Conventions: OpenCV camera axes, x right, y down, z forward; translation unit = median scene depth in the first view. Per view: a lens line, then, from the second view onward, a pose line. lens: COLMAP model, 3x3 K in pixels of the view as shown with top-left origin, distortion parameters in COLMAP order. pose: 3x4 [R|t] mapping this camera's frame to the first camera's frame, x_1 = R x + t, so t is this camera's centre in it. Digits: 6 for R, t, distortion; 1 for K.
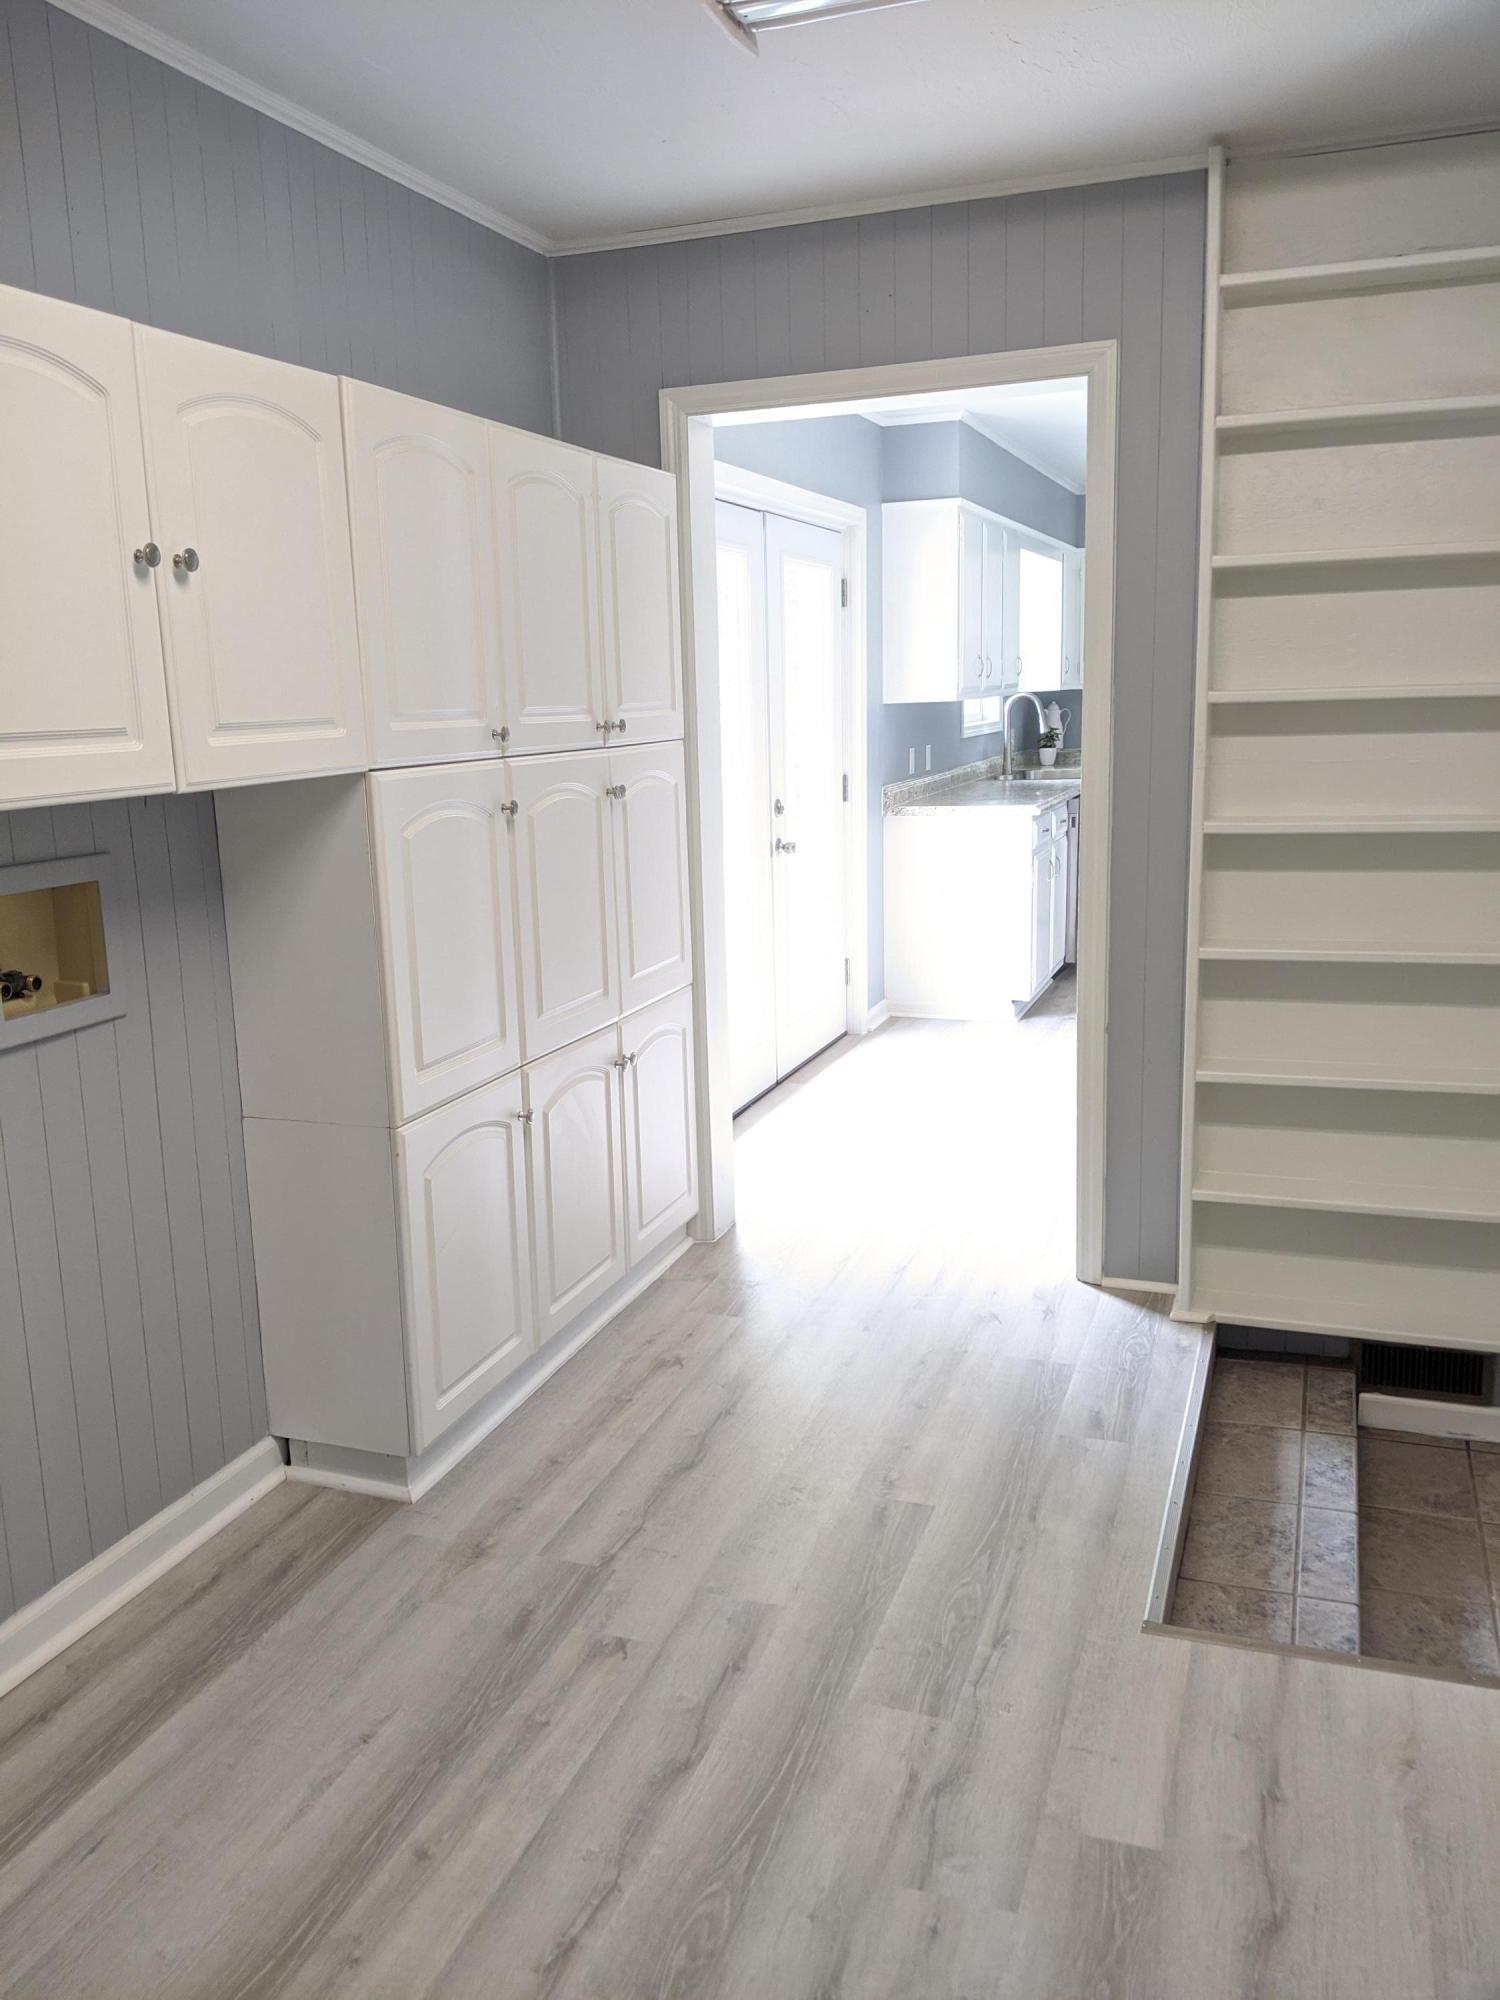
lens RADIAL K [[1594.3, 0, 750.0], [0, 1594.3, 1000.0], [0, 0, 1]] dist [0.110176, -0.189849]
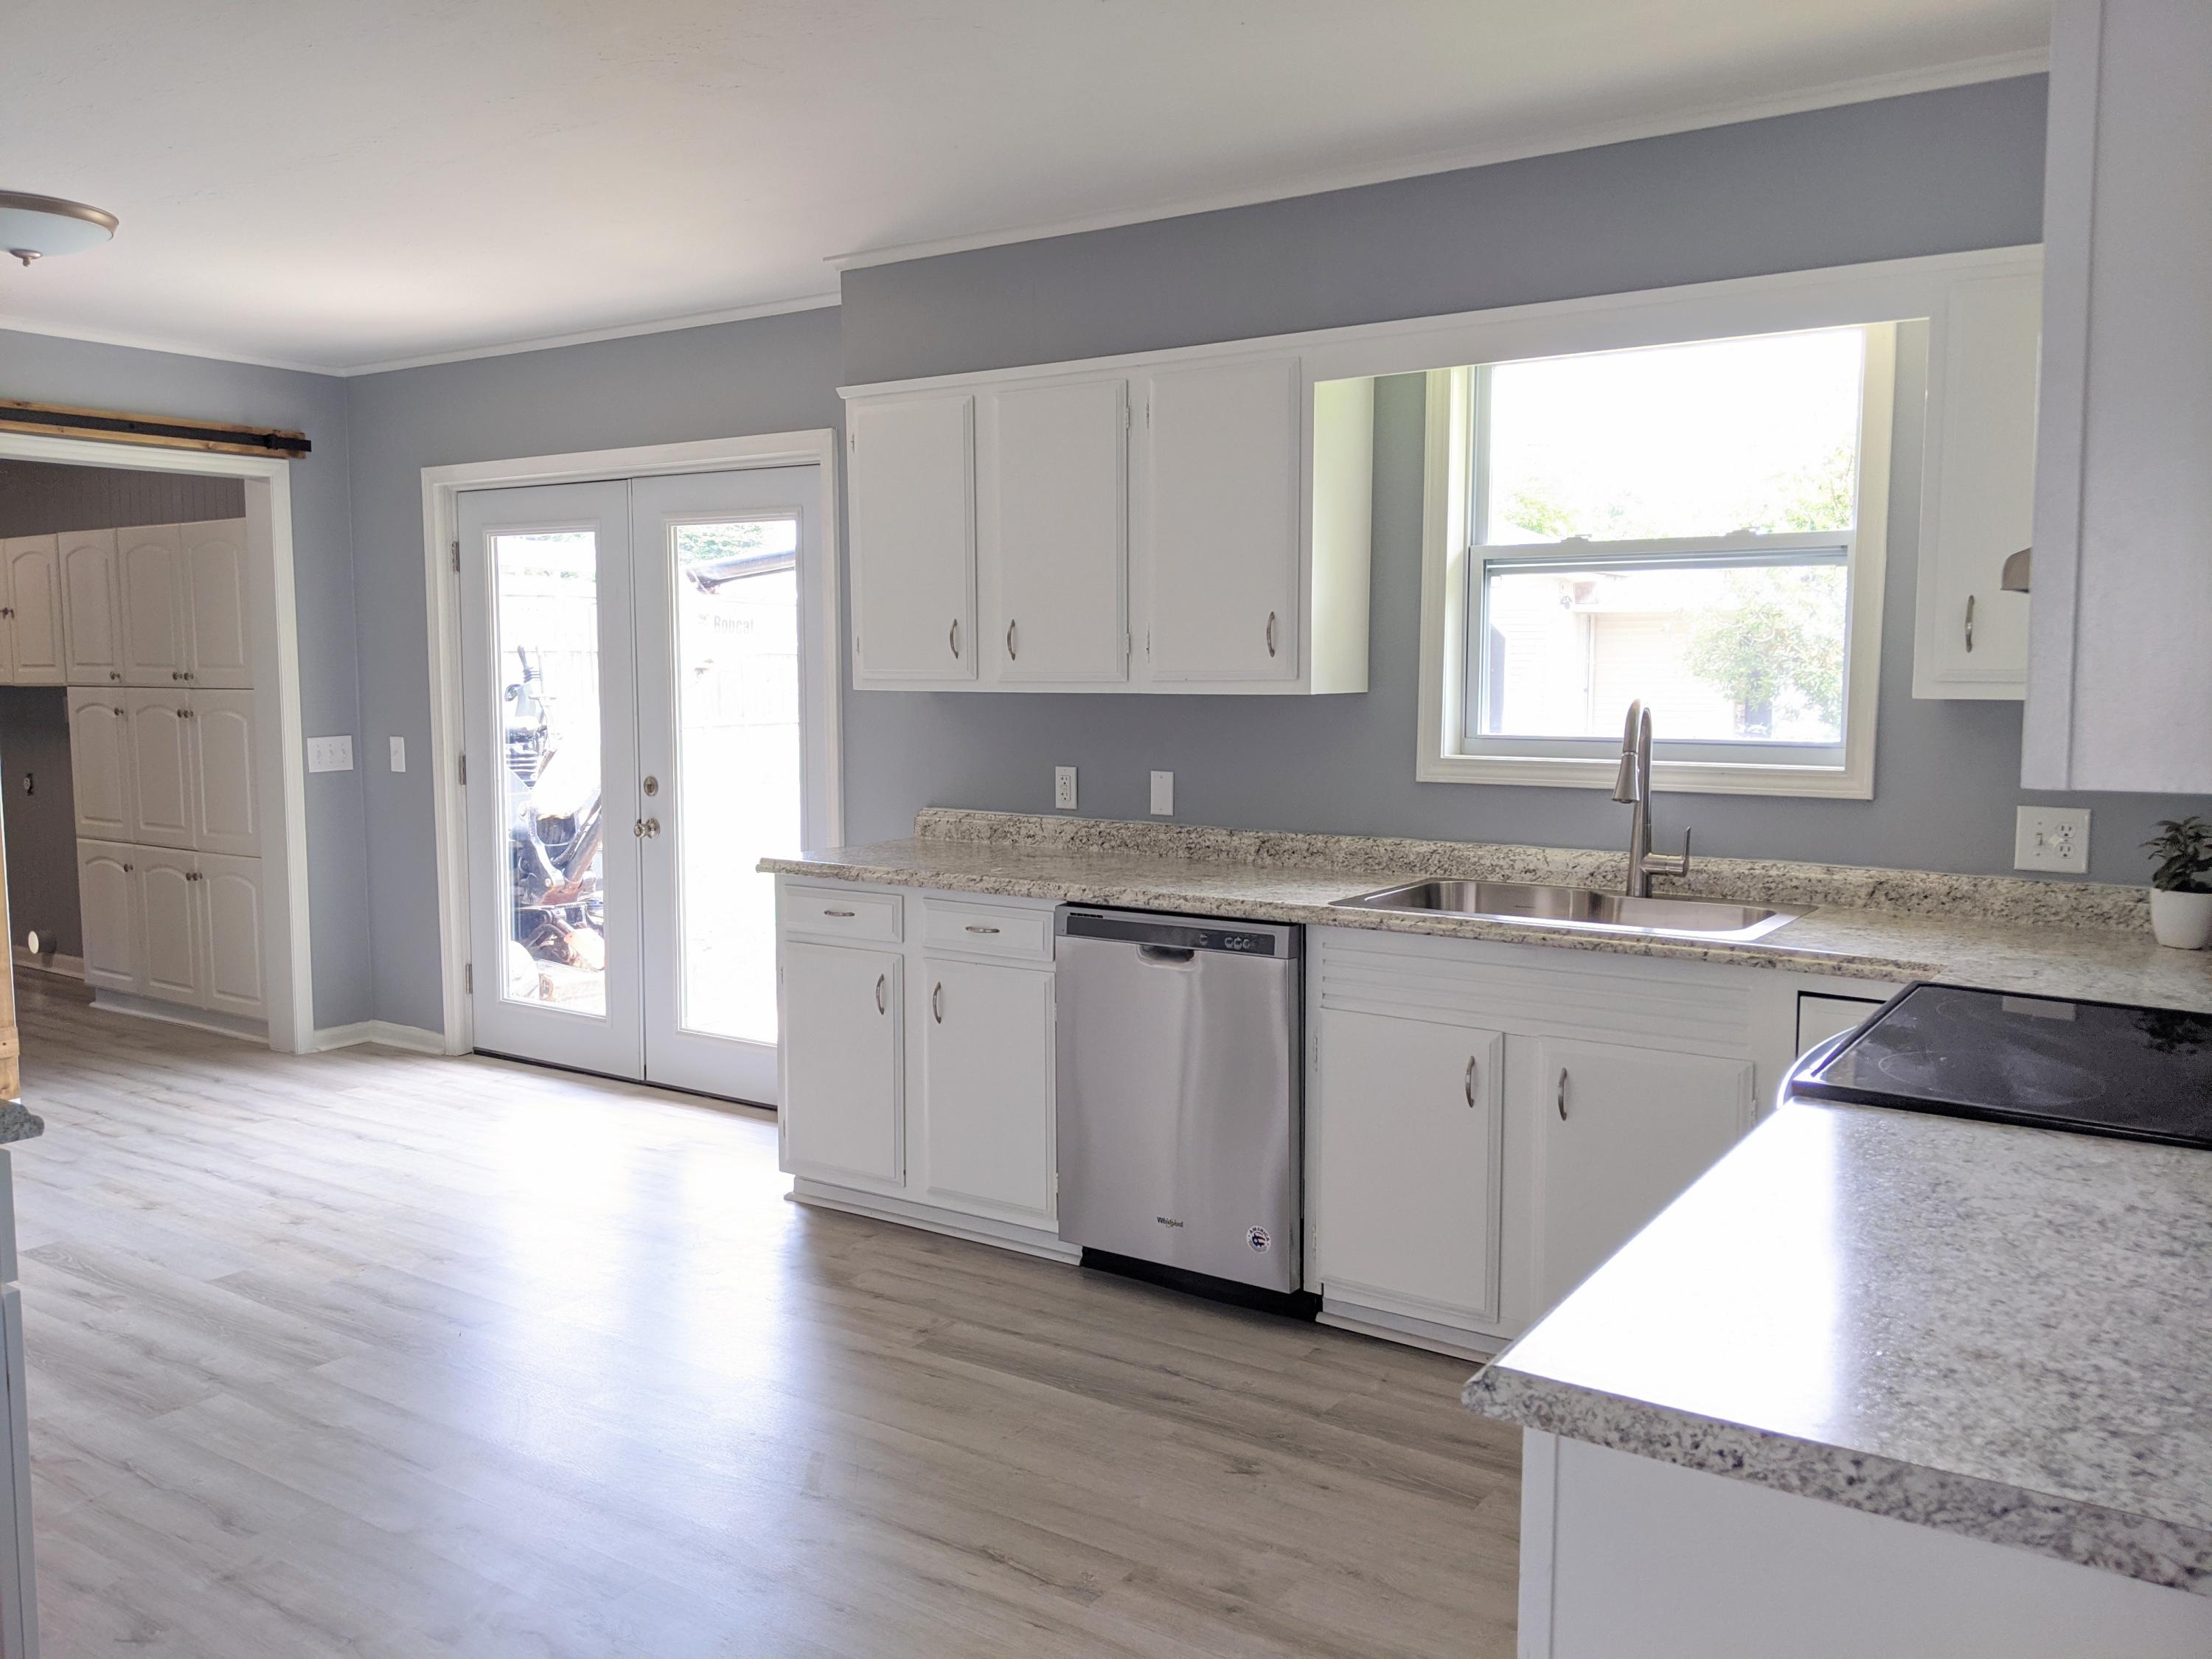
lens RADIAL K [[1763.3, 0, 1106.0], [0, 1763.3, 829.5], [0, 0, 1]] dist [0.110176, -0.189849]
pose [[-0.249574, 0.120424, -0.960839, 1.622760], [-0.176347, 0.969993, 0.167376, -0.539971], [0.952163, 0.211214, -0.220849, 2.555889]]
